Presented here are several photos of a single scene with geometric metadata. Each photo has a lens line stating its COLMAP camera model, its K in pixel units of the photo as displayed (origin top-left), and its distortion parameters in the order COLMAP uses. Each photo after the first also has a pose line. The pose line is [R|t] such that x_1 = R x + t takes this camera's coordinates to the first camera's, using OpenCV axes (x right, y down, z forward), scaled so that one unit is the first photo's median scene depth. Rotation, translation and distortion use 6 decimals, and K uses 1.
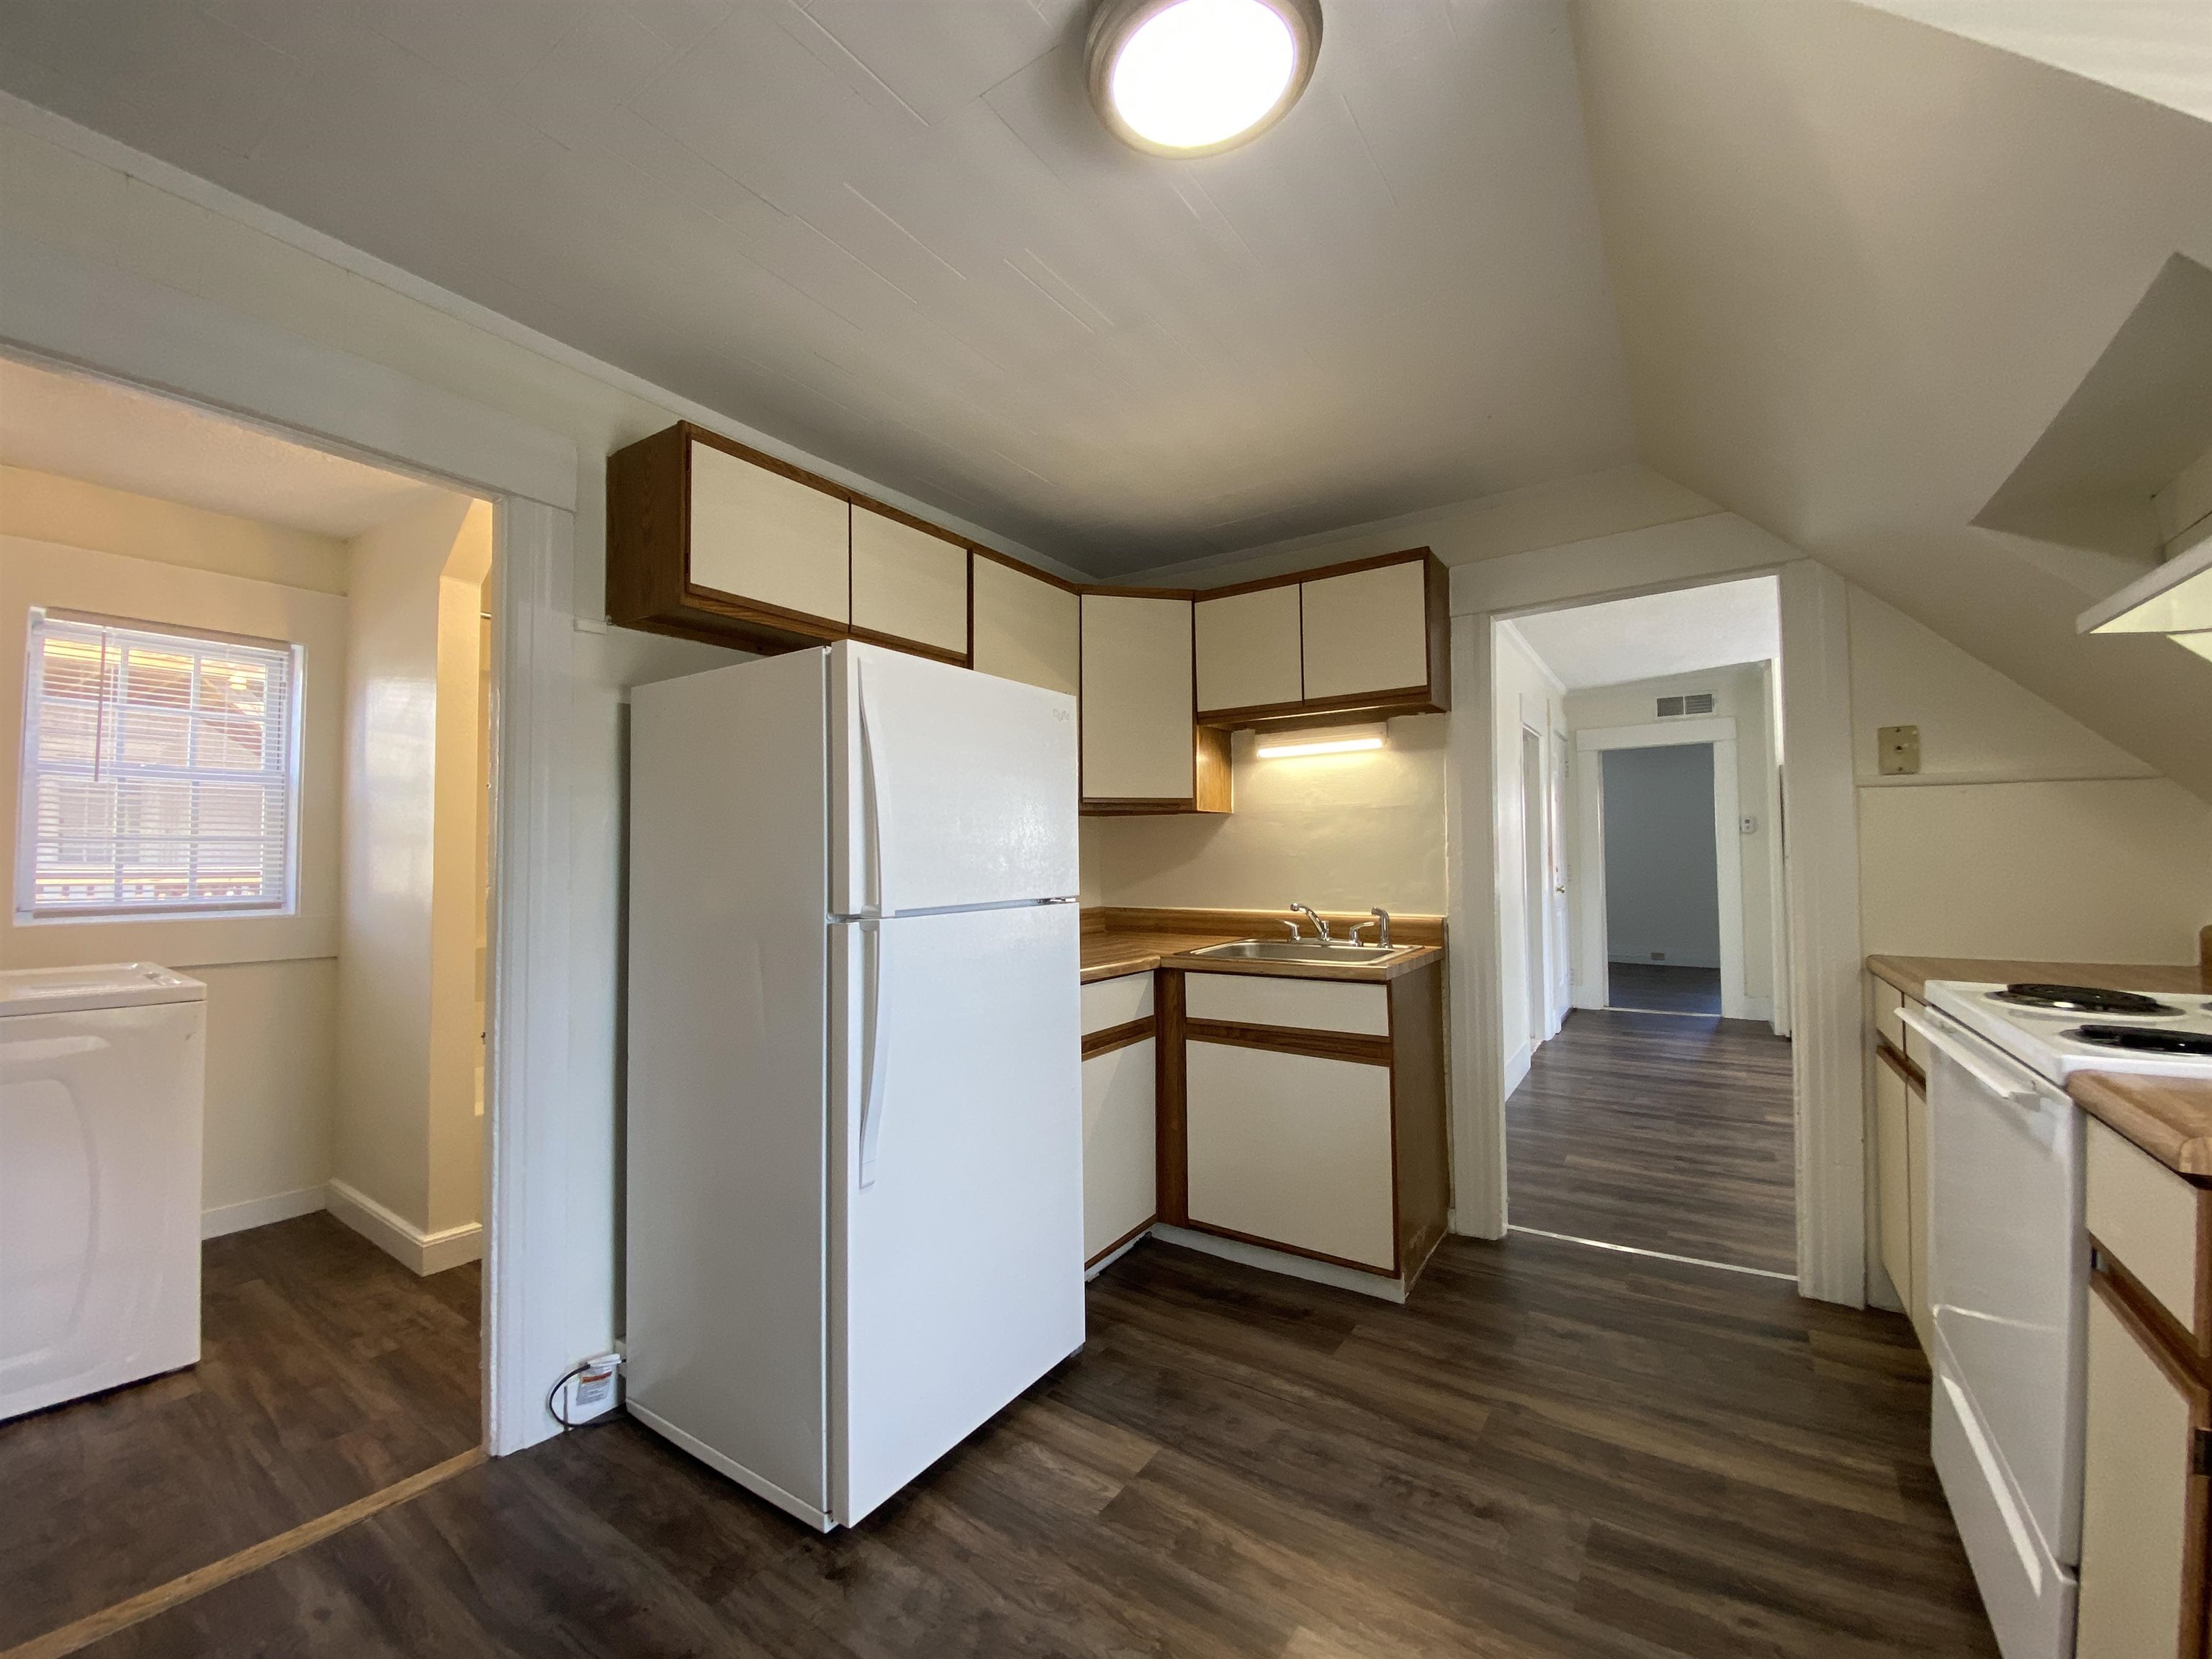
lens RADIAL K [[907.8, 0, 1096.7], [0, 907.8, 810.3], [0, 0, 1]] dist [0.023272, -0.021957]
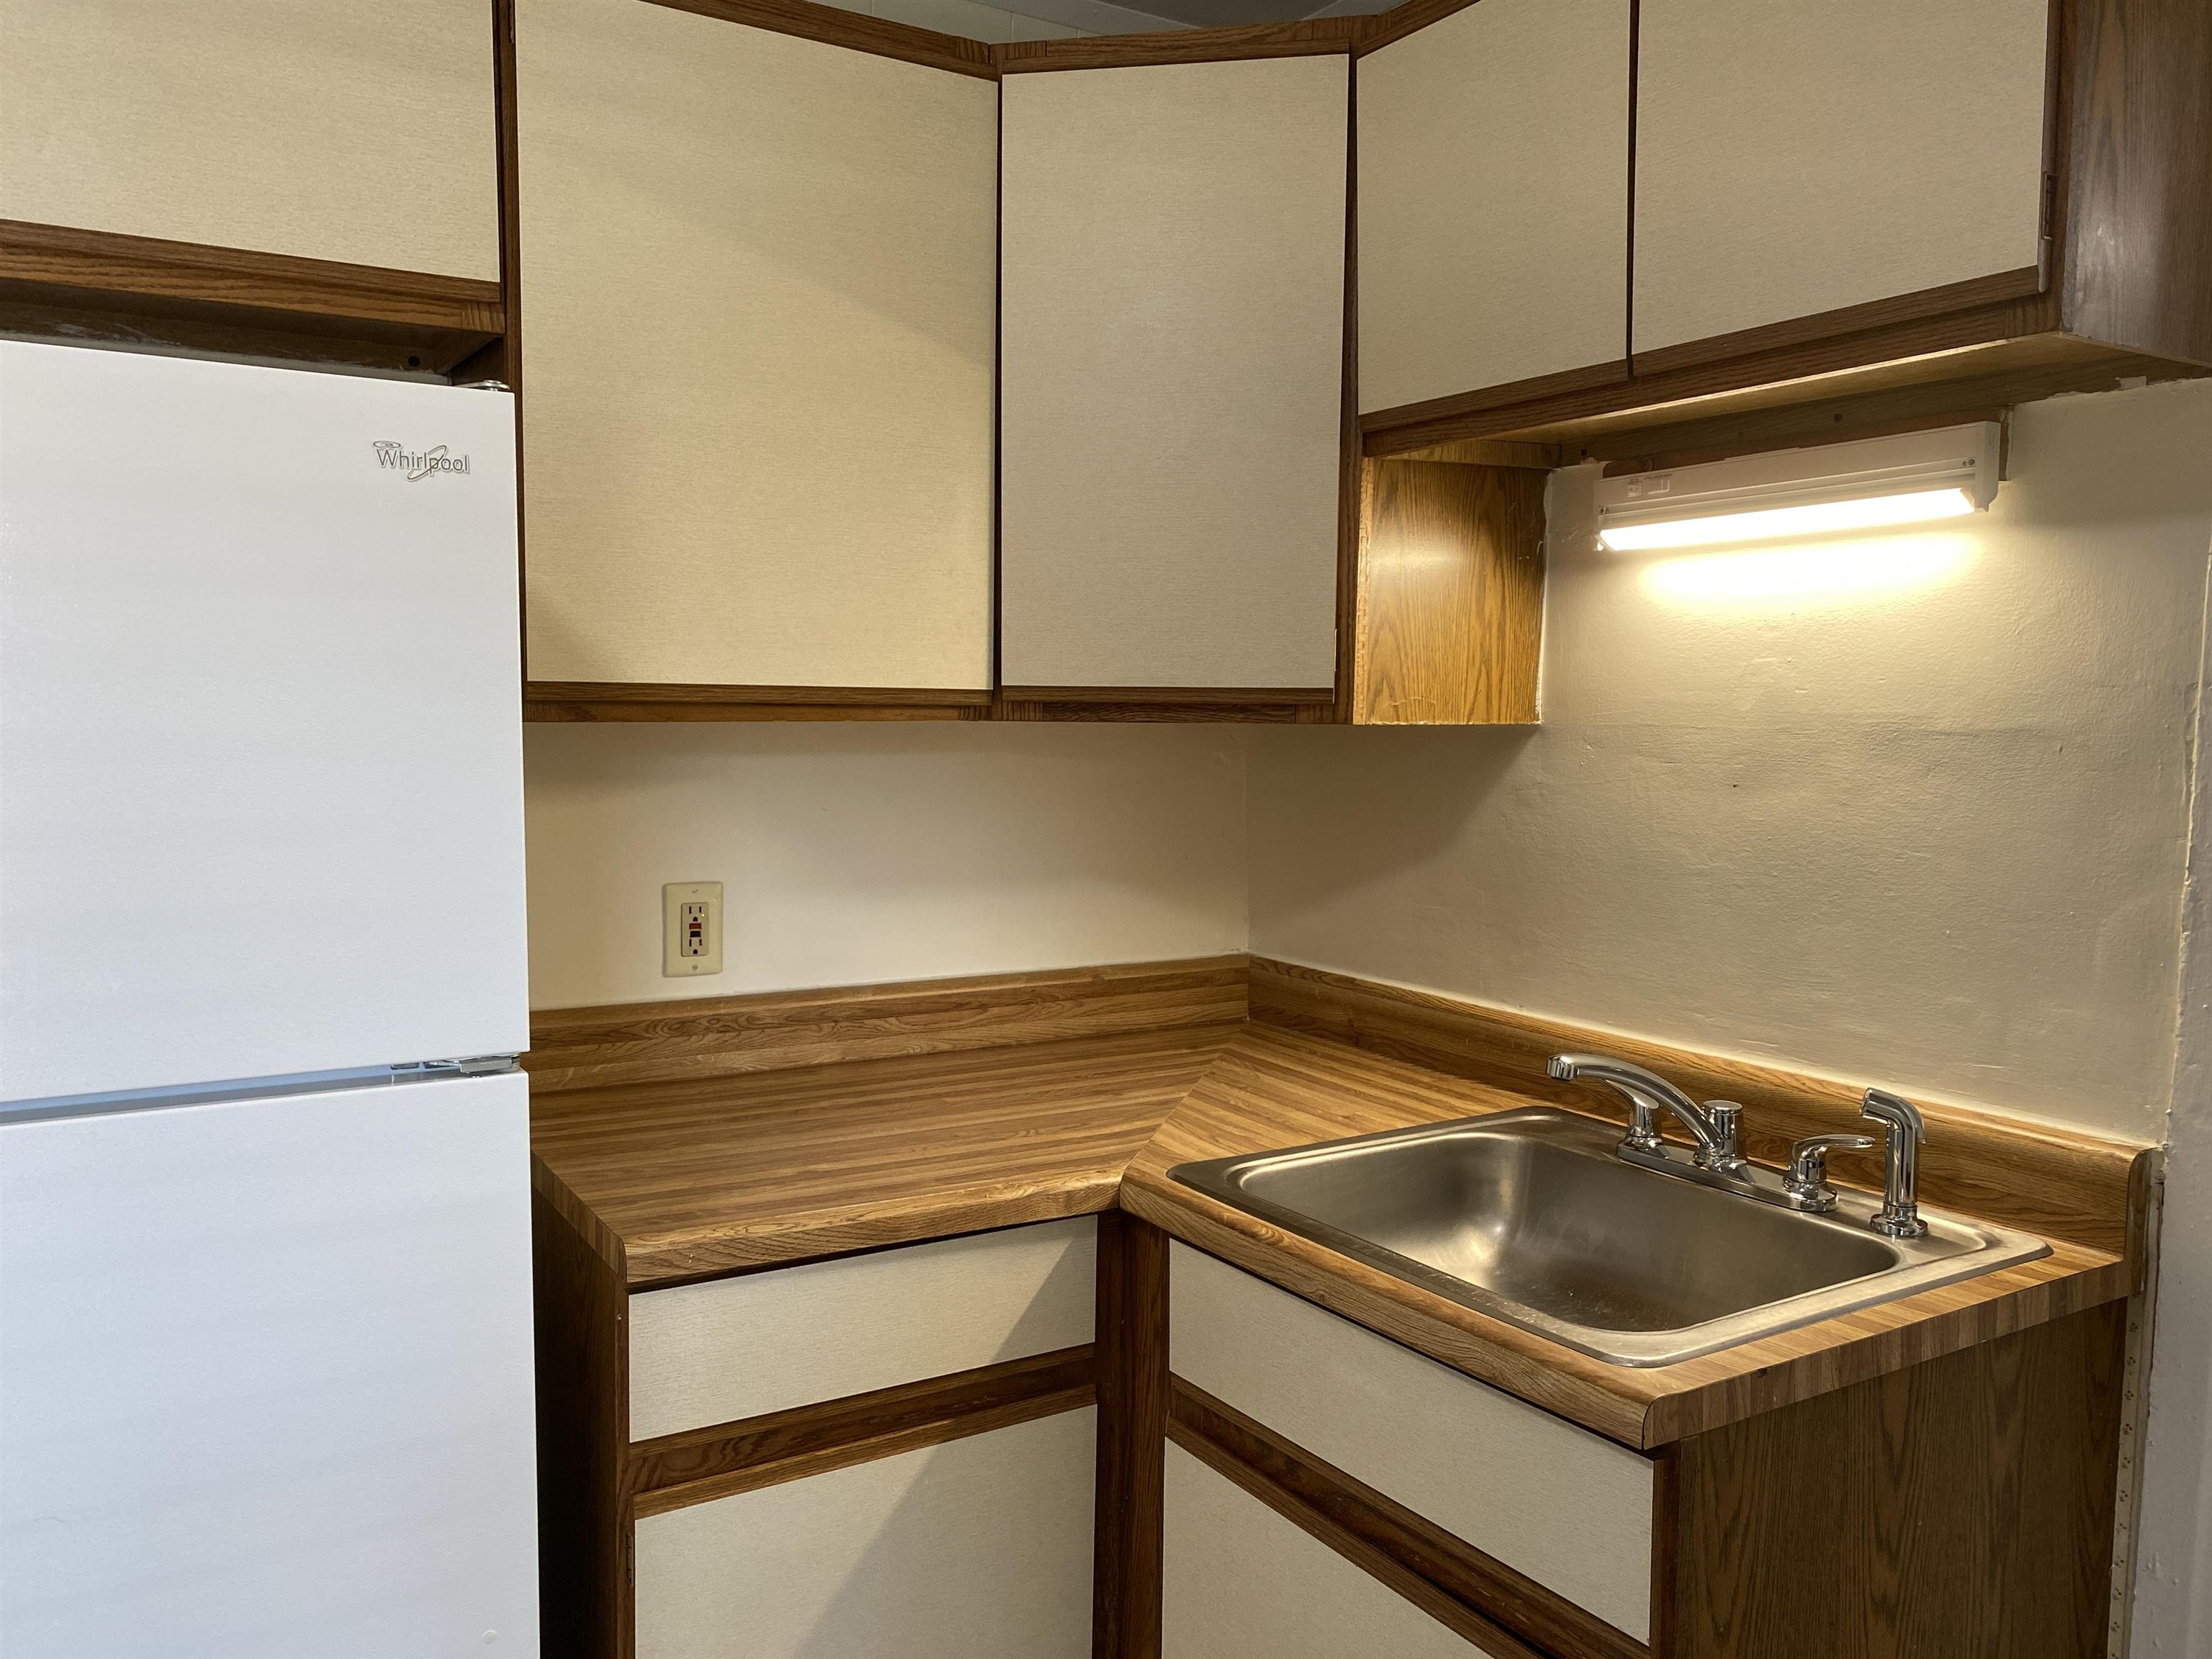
lens RADIAL K [[1740.2, 0, 1106.0], [0, 1740.2, 829.5], [0, 0, 1]] dist [-0.003907, -0.002866]
pose [[0.911177, 0.050328, -0.408930, 0.345165], [0.000179, 0.992463, 0.122543, -0.046383], [0.412015, -0.111731, 0.904301, 0.472646]]
